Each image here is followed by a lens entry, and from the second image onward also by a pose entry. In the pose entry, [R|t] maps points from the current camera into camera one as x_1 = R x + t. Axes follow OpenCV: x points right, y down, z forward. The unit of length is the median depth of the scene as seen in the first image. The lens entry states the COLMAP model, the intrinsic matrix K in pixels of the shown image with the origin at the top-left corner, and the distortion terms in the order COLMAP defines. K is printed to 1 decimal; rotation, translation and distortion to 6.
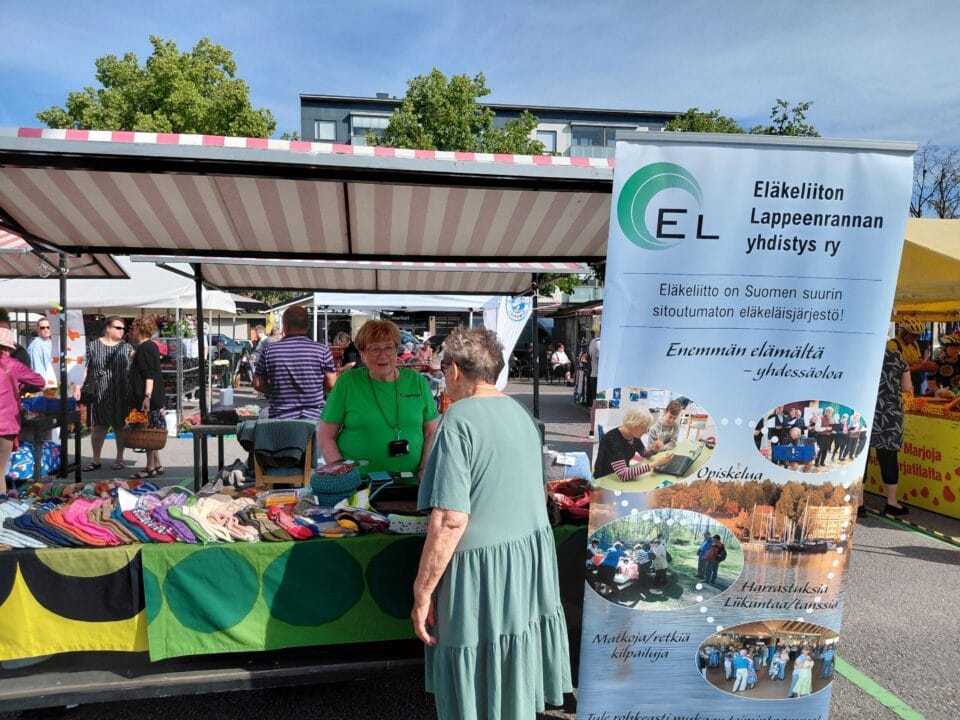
lens RADIAL K [[694.0, 0, 480.0], [0, 694.0, 360.0], [0, 0, 1]] dist [0.077550, -0.184522]
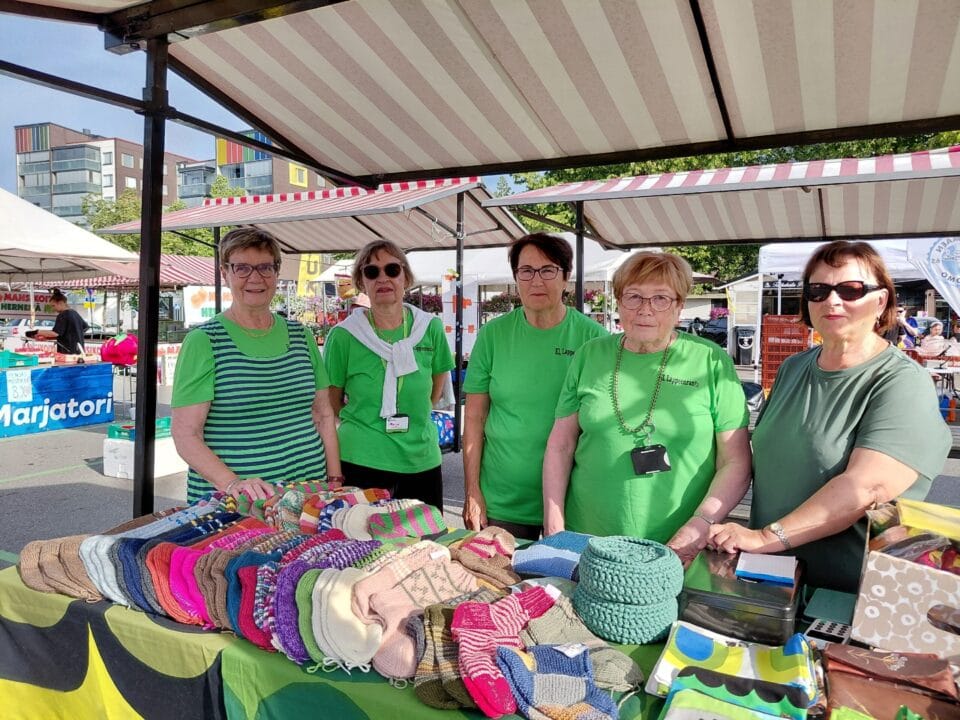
lens RADIAL K [[684.0, 0, 480.0], [0, 684.0, 360.0], [0, 0, 1]] dist [0.093299, -0.174737]
pose [[0.798186, 0.038461, -0.601181, -0.002633], [-0.021492, 0.999143, 0.035385, 0.009496], [0.602027, -0.015323, 0.798329, 0.332317]]
